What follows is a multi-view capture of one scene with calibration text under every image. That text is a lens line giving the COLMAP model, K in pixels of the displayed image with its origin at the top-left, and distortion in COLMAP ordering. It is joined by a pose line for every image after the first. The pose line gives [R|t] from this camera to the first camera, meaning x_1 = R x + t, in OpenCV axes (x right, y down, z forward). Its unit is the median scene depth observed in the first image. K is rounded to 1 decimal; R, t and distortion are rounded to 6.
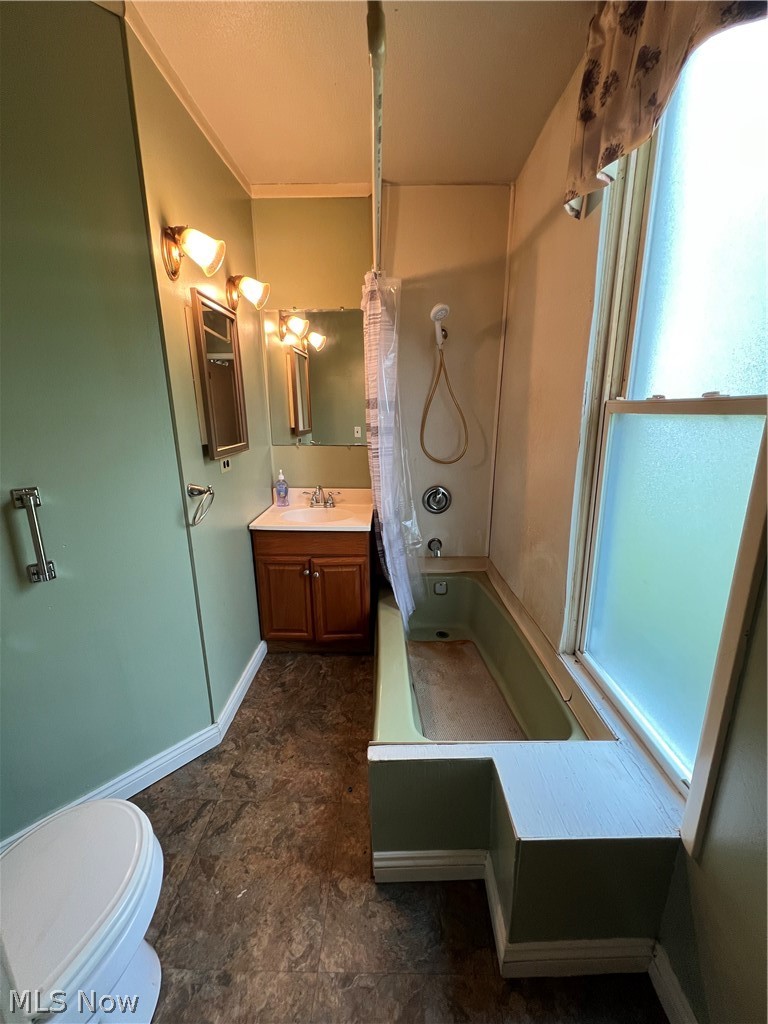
lens RADIAL K [[407.7, 0, 387.9], [0, 407.7, 510.2], [0, 0, 1]] dist [-0.001917, 0.001018]
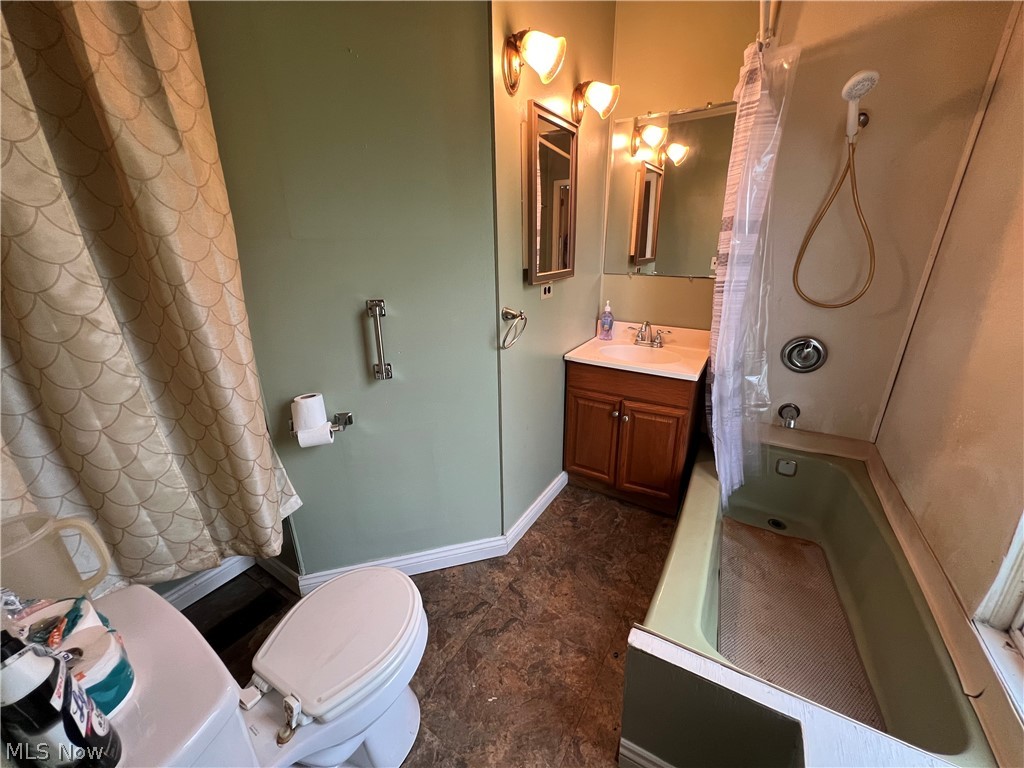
lens RADIAL K [[407.7, 0, 514.6], [0, 407.7, 381.7], [0, 0, 1]] dist [-0.001917, 0.001018]
pose [[0.859226, 0.163812, -0.484661, 0.044146], [-0.118123, 0.985276, 0.123604, -0.008053], [0.497773, -0.048954, 0.865925, 0.093455]]
